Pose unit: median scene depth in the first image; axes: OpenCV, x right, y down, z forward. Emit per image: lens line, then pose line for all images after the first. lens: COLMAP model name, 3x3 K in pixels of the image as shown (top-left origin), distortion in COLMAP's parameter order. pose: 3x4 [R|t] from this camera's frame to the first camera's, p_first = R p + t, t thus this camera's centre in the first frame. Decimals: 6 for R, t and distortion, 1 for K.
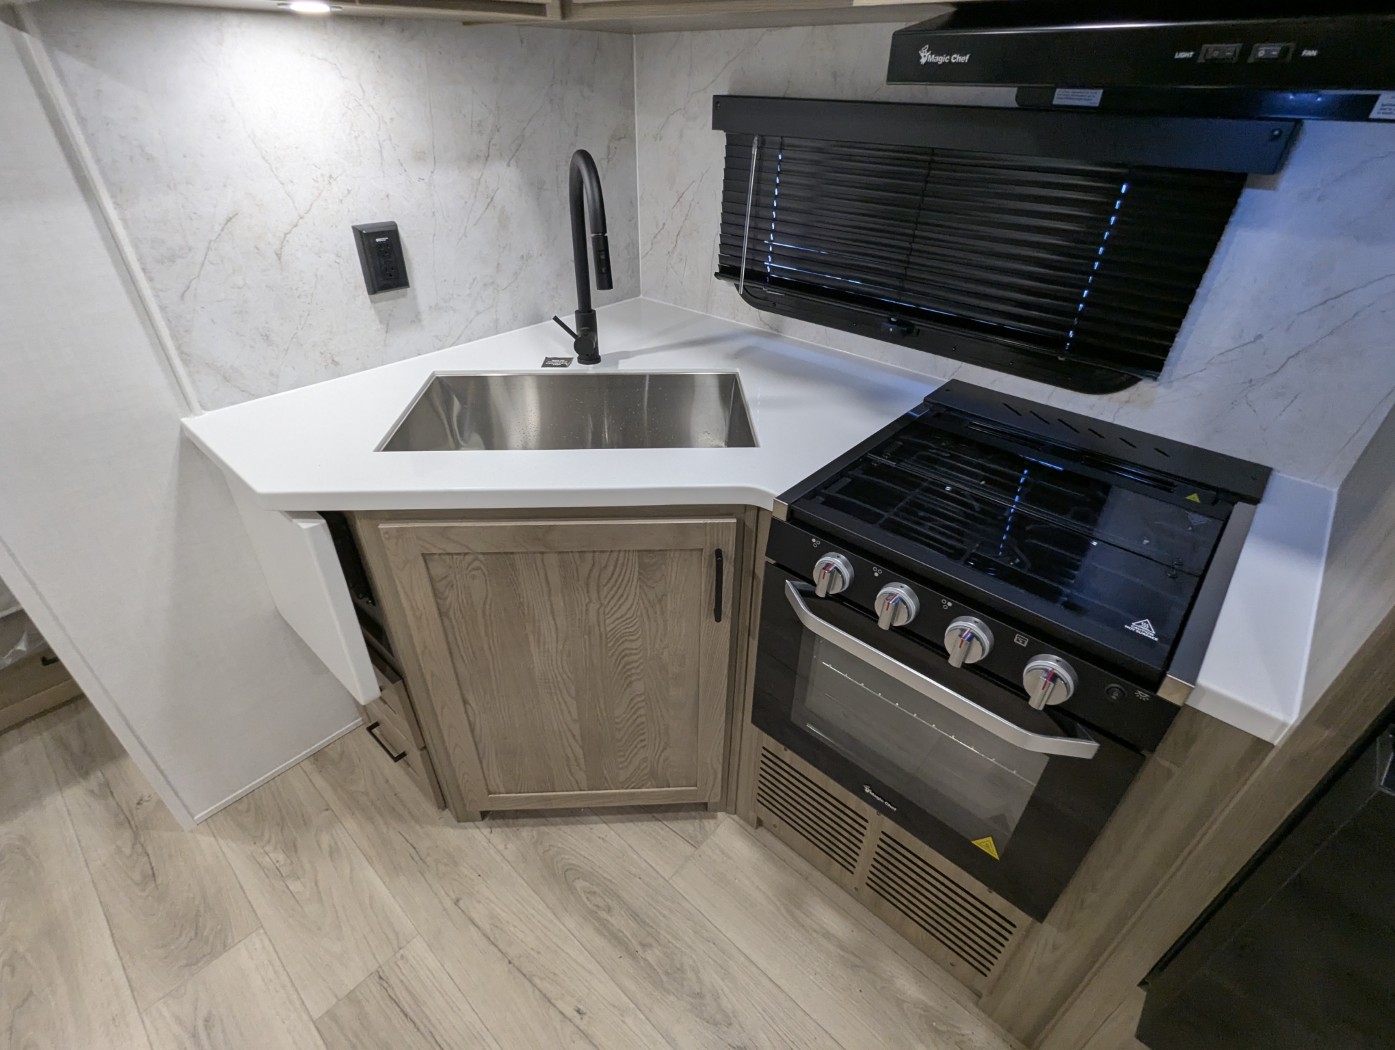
lens RADIAL K [[660.5, 0, 696.2], [0, 660.5, 523.6], [0, 0, 1]] dist [-0.003802, 0.000934]
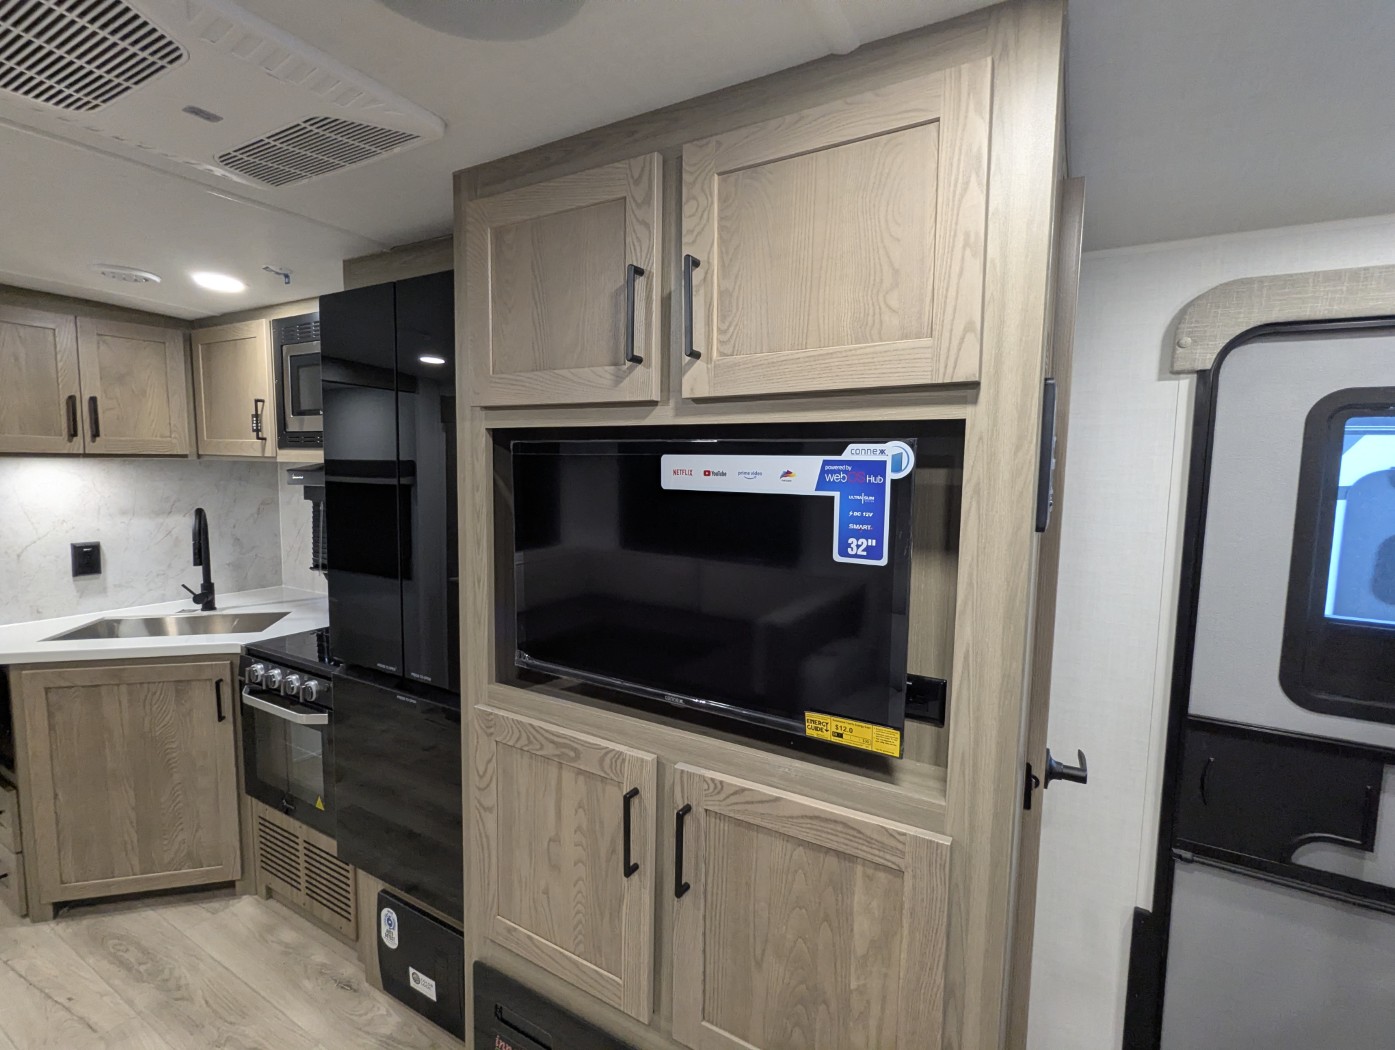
lens RADIAL K [[661.2, 0, 695.6], [0, 661.2, 528.4], [0, 0, 1]] dist [-0.000803, 0.001582]
pose [[0.980196, -0.016937, 0.197304, 0.856211], [0.108746, 0.878704, -0.464815, 0.588475], [-0.165499, 0.477066, 0.863144, -0.963840]]
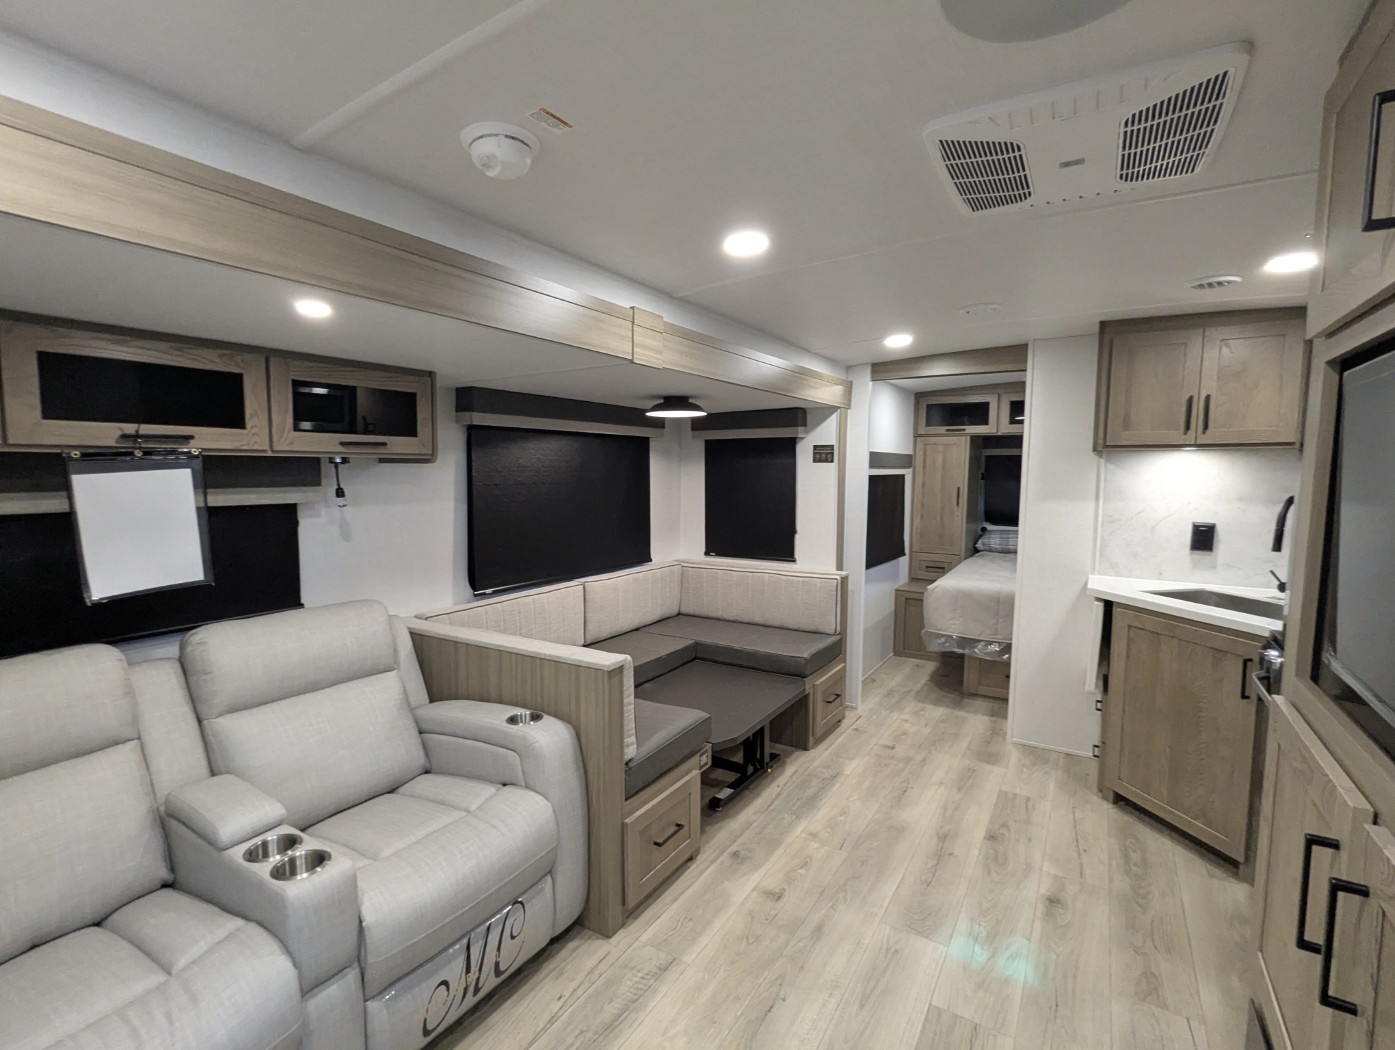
lens RADIAL K [[660.0, 0, 697.5], [0, 660.0, 527.0], [0, 0, 1]] dist [0.001508, 0.000354]
pose [[0.180403, 0.073466, -0.980845, 1.367759], [-0.552516, 0.832577, -0.039262, 0.584578], [0.813745, 0.549016, 0.190790, -0.809842]]
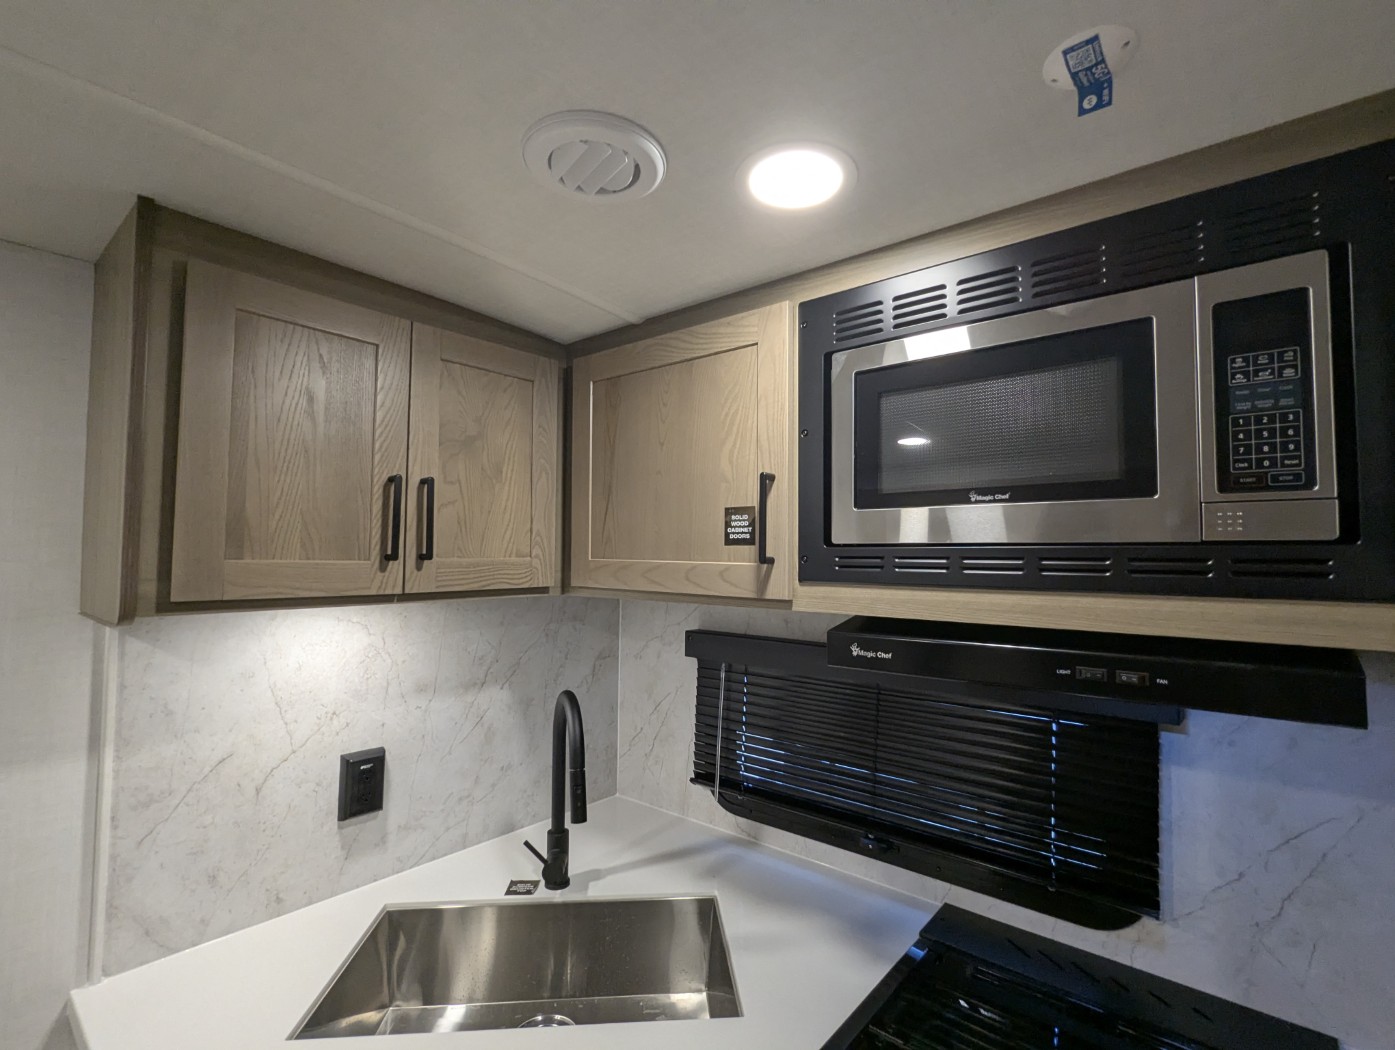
lens RADIAL K [[661.2, 0, 695.6], [0, 661.2, 528.4], [0, 0, 1]] dist [-0.000803, 0.001582]
pose [[0.999498, -0.005672, 0.031161, 0.008298], [0.023127, 0.802899, -0.595667, -0.096308], [-0.021640, 0.596088, 0.802627, -0.062711]]
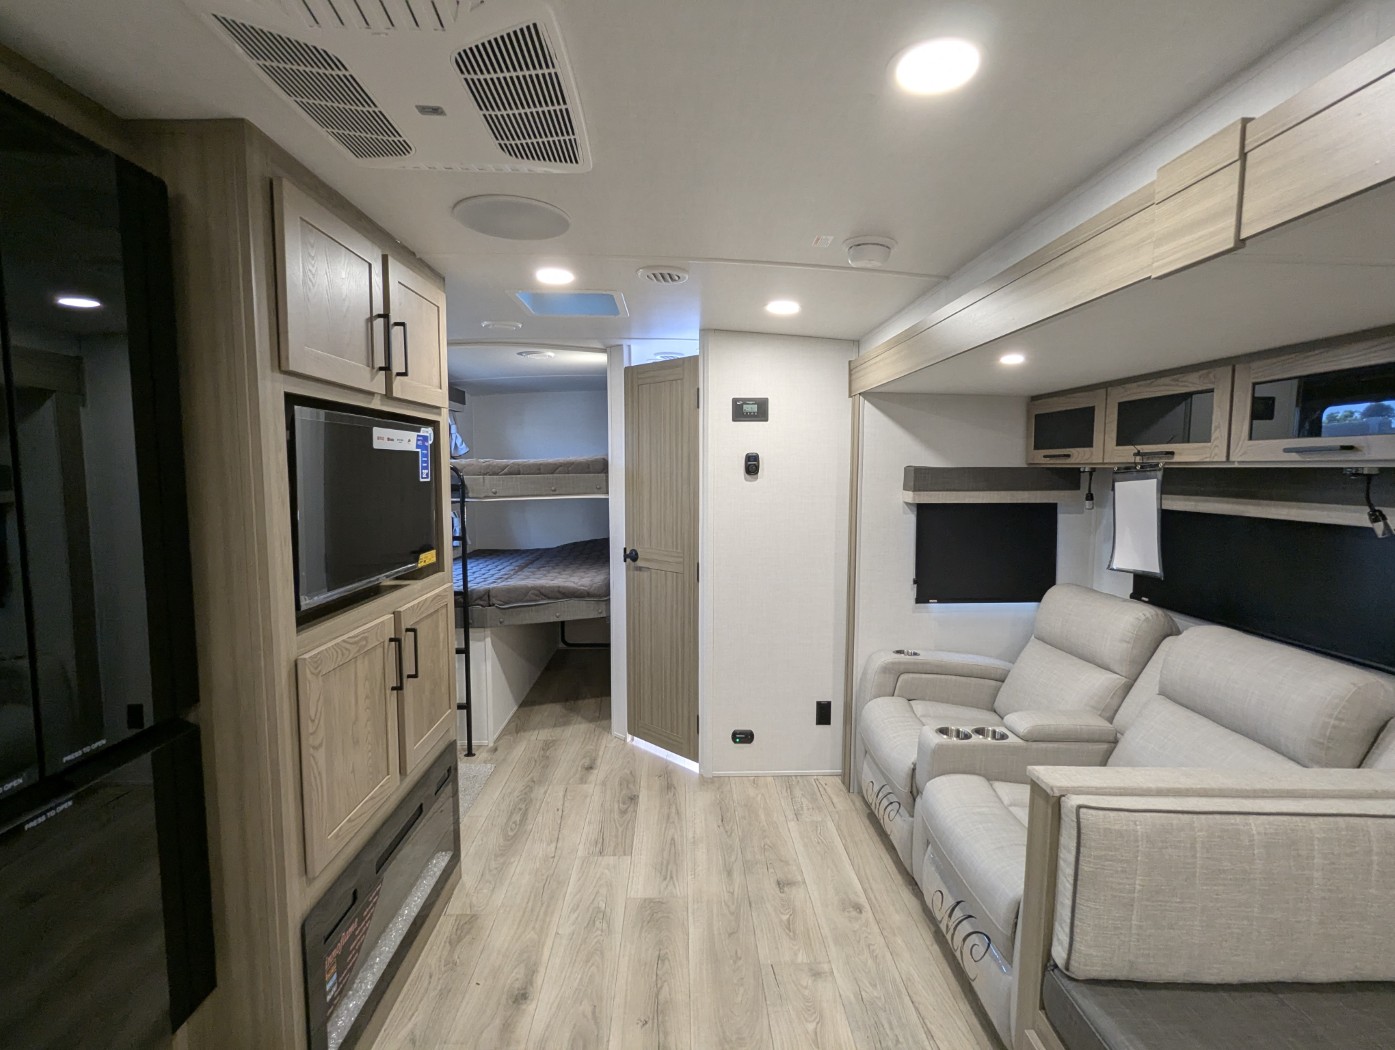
lens RADIAL K [[661.2, 0, 695.6], [0, 661.2, 528.4], [0, 0, 1]] dist [-0.000803, 0.001582]
pose [[-0.687614, -0.085323, 0.721046, -0.350115], [0.393788, 0.790508, 0.469072, -0.038958], [-0.610015, 0.606480, -0.509965, 0.039262]]
